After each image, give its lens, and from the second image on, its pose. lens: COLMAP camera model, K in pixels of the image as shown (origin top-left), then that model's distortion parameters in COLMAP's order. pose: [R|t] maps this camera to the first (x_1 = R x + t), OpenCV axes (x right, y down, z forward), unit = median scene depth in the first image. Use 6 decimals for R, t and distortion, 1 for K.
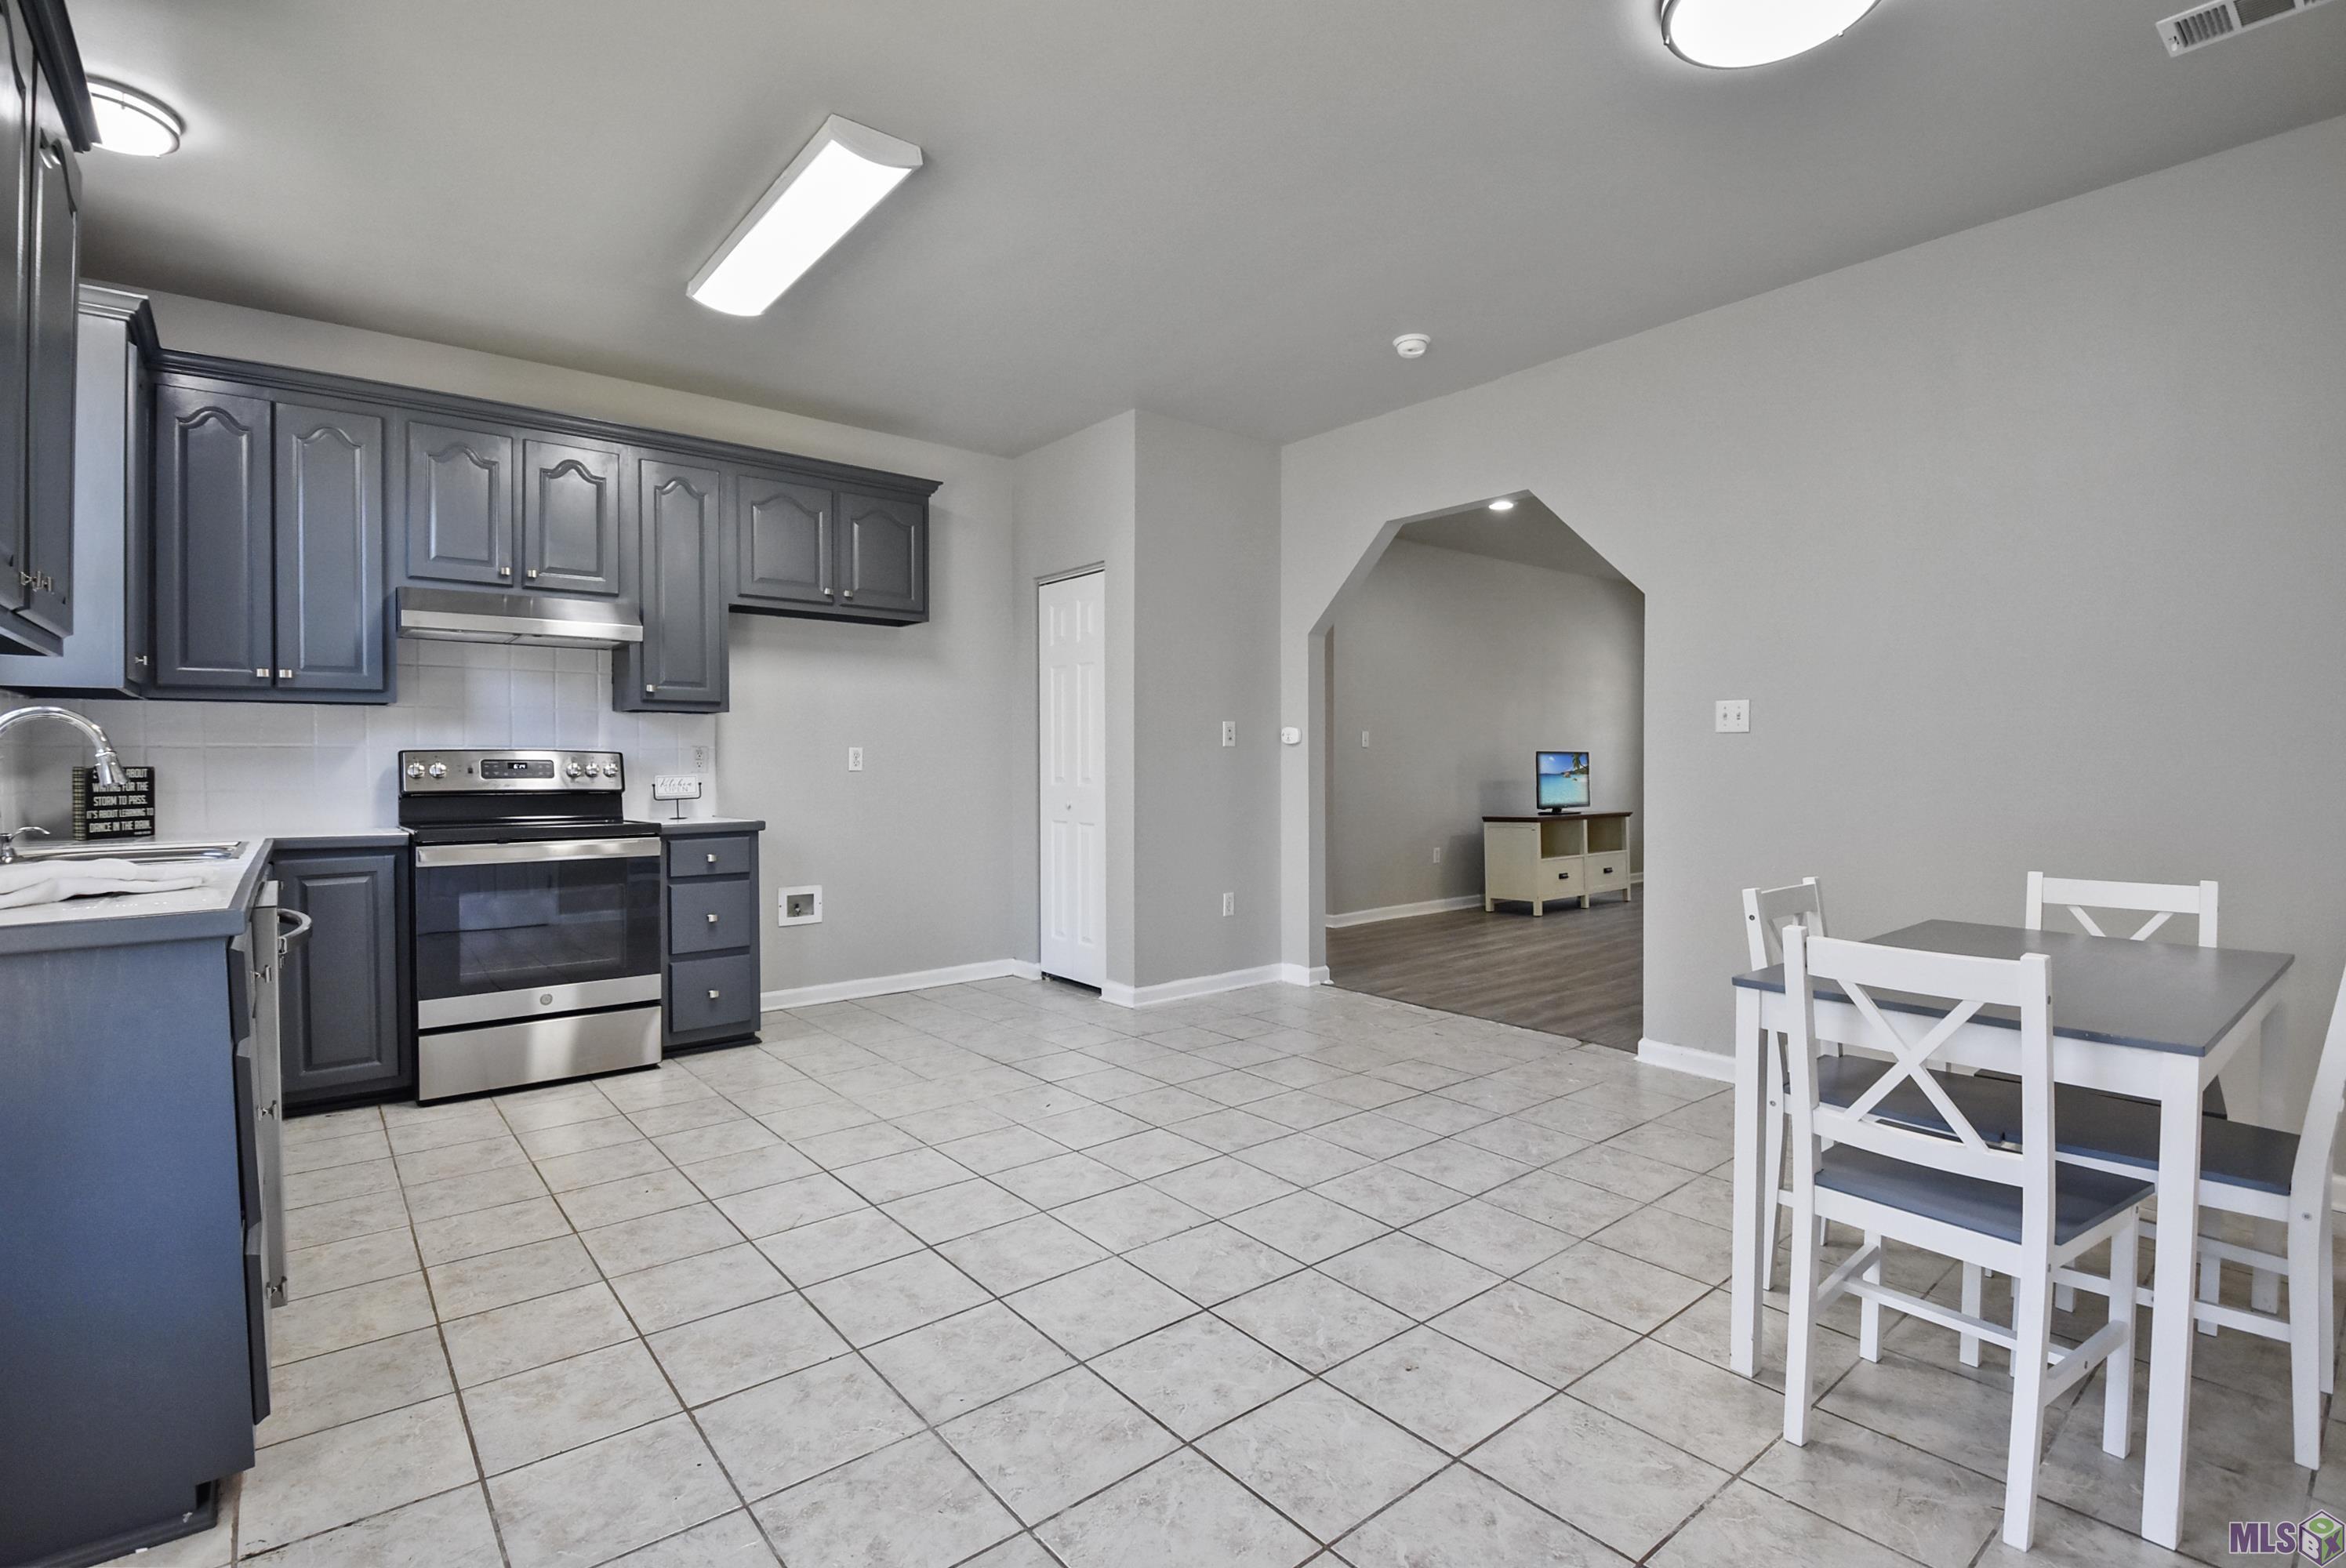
lens RADIAL K [[1101.7, 0, 1185.8], [0, 1101.7, 785.1], [0, 0, 1]] dist [0.005126, 0.000656]
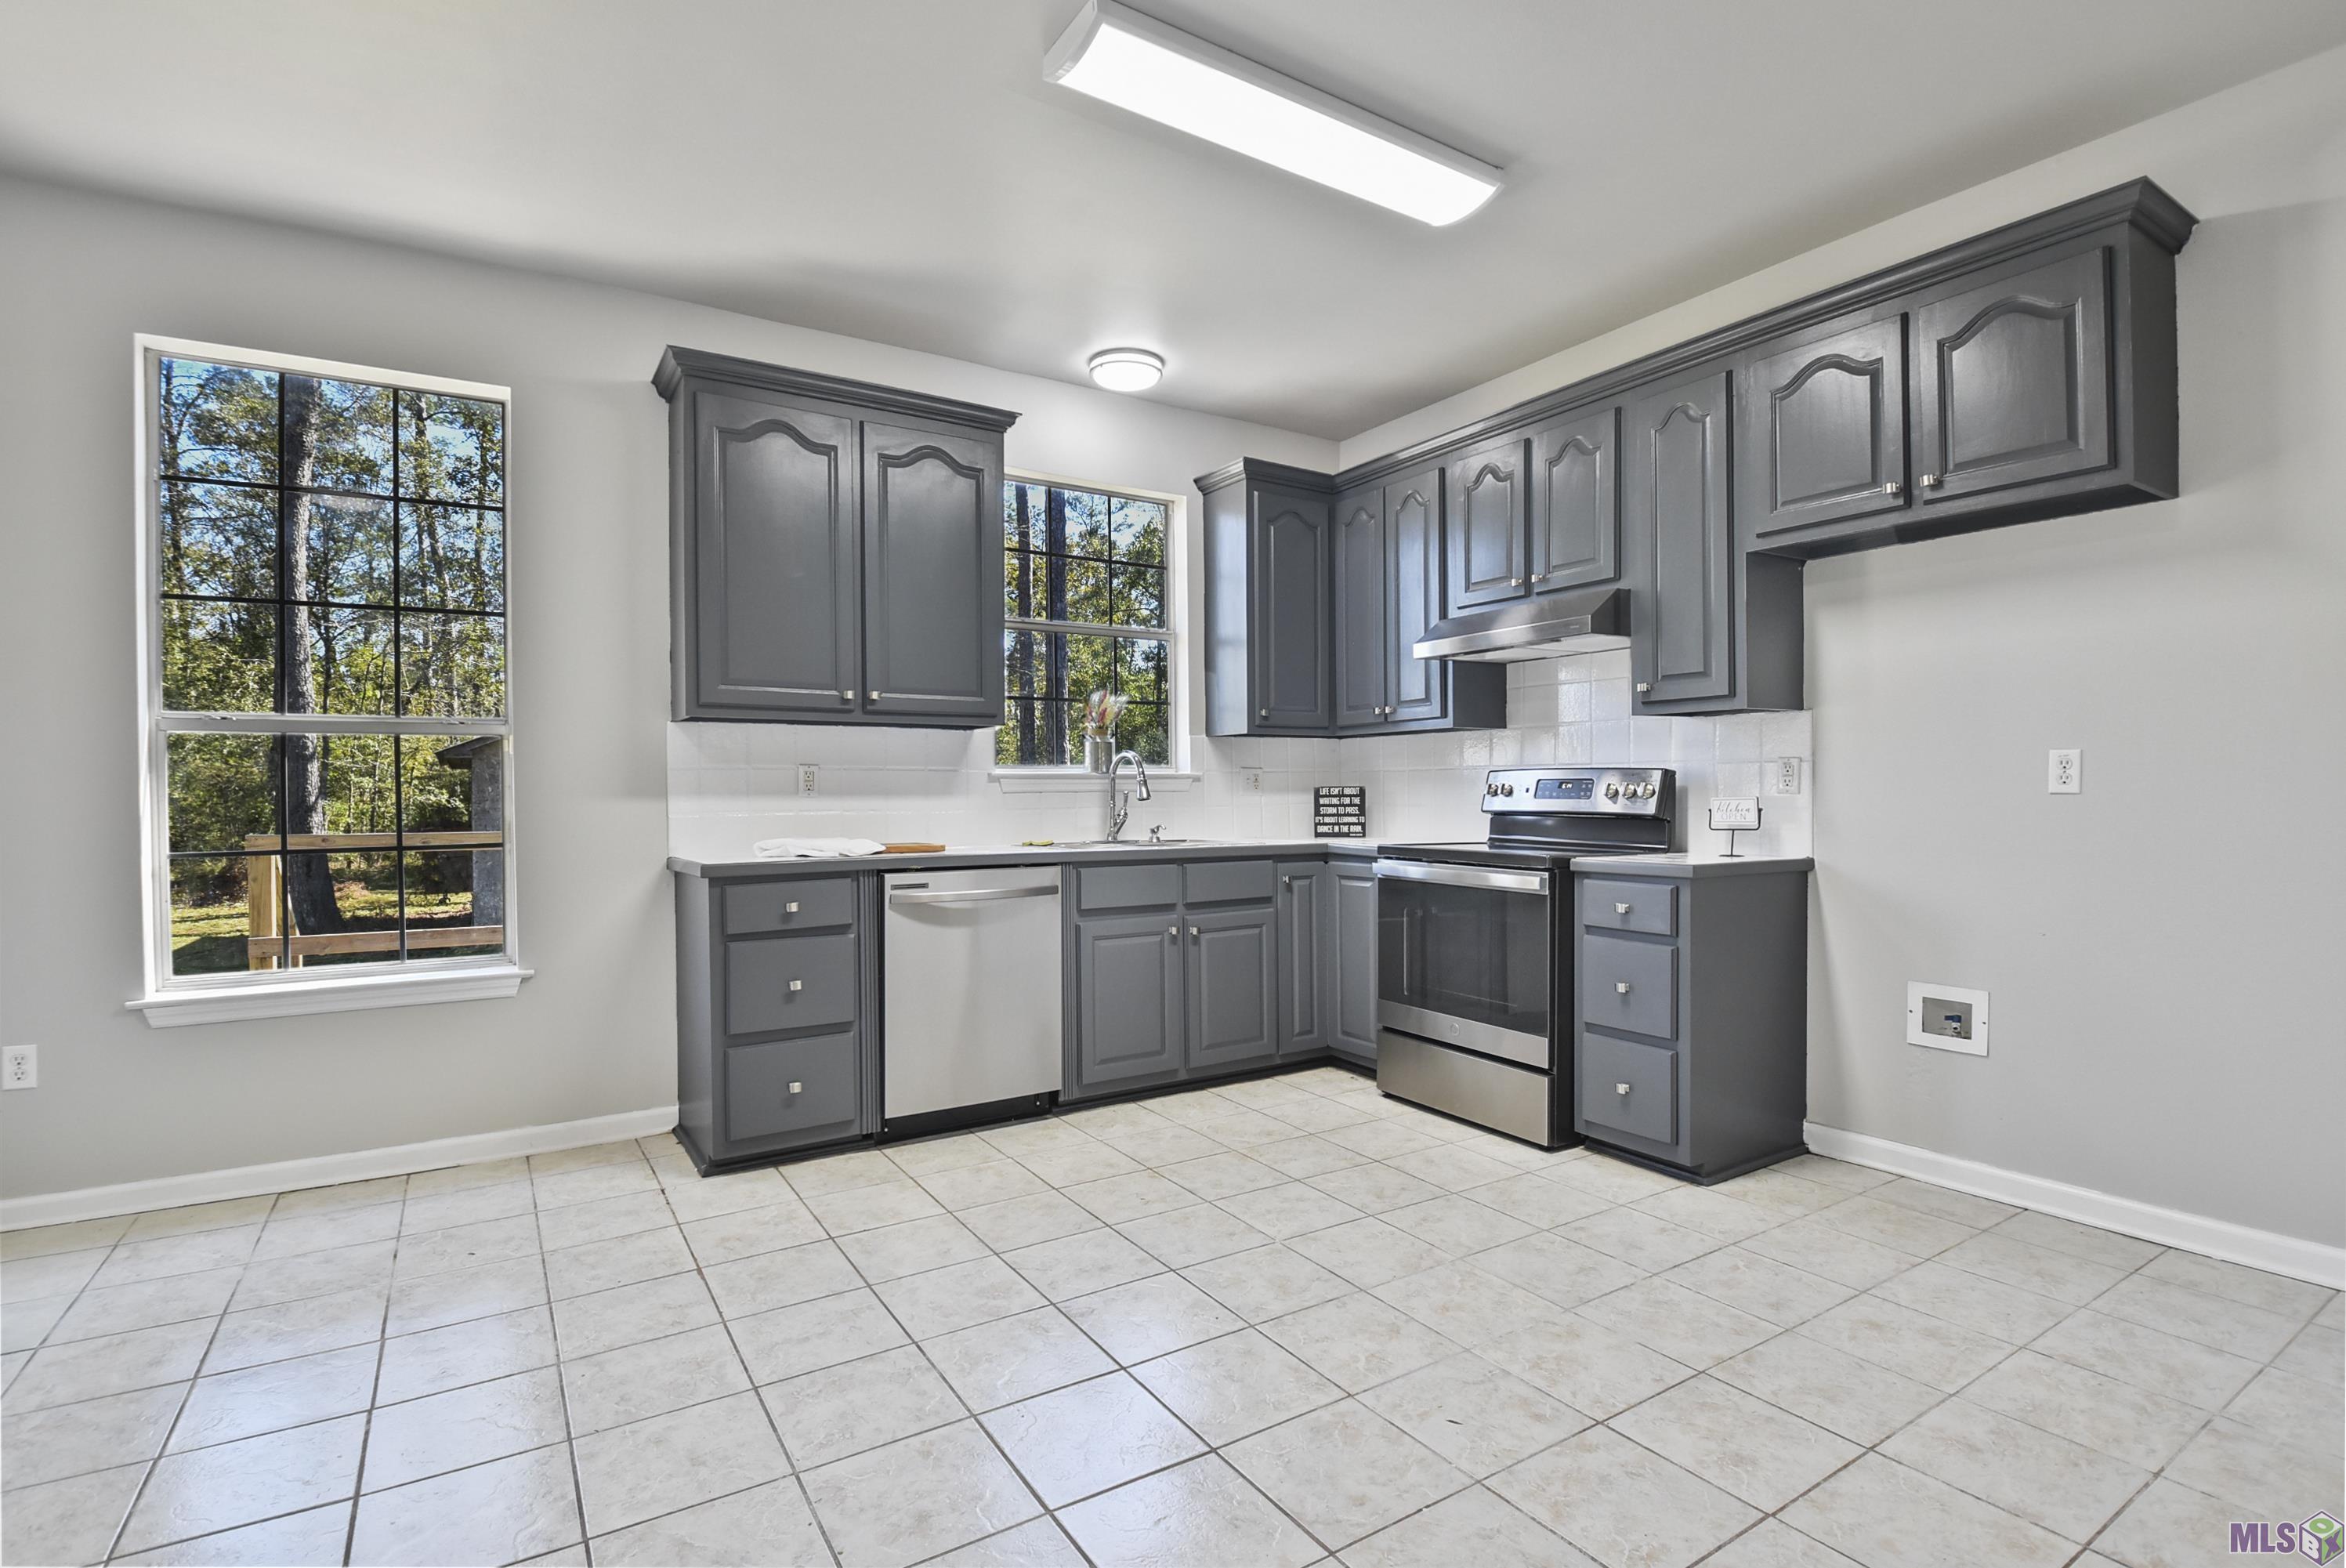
lens RADIAL K [[1125.5, 0, 1191.5], [0, 1125.5, 774.3], [0, 0, 1]] dist [-0.002582, -0.000122]
pose [[-0.148272, -0.005935, -0.988929, 0.465134], [-0.011720, 0.999922, -0.004243, -0.023269], [0.988877, 0.010961, -0.148330, 1.005646]]
